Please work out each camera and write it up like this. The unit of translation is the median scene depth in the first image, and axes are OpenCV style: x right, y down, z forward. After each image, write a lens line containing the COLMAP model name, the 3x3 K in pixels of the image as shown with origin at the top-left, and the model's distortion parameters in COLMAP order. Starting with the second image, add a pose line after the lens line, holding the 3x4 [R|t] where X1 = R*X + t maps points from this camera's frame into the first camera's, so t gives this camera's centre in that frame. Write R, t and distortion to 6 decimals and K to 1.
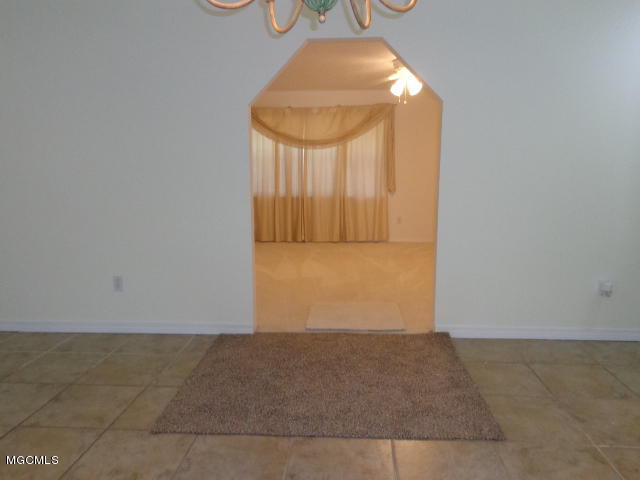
lens RADIAL K [[484.7, 0, 319.9], [0, 484.7, 239.7], [0, 0, 1]] dist [-0.009318, 0.005188]
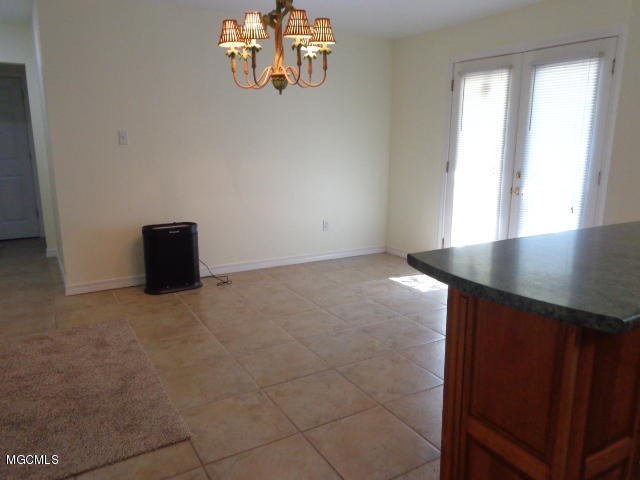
lens RADIAL K [[484.7, 0, 320.6], [0, 484.7, 240.5], [0, 0, 1]] dist [-0.009318, 0.005188]
pose [[-0.565336, -0.170837, 0.806976, -1.244632], [0.123363, 0.949804, 0.287497, -0.219218], [-0.815584, 0.262083, -0.515883, 1.228659]]
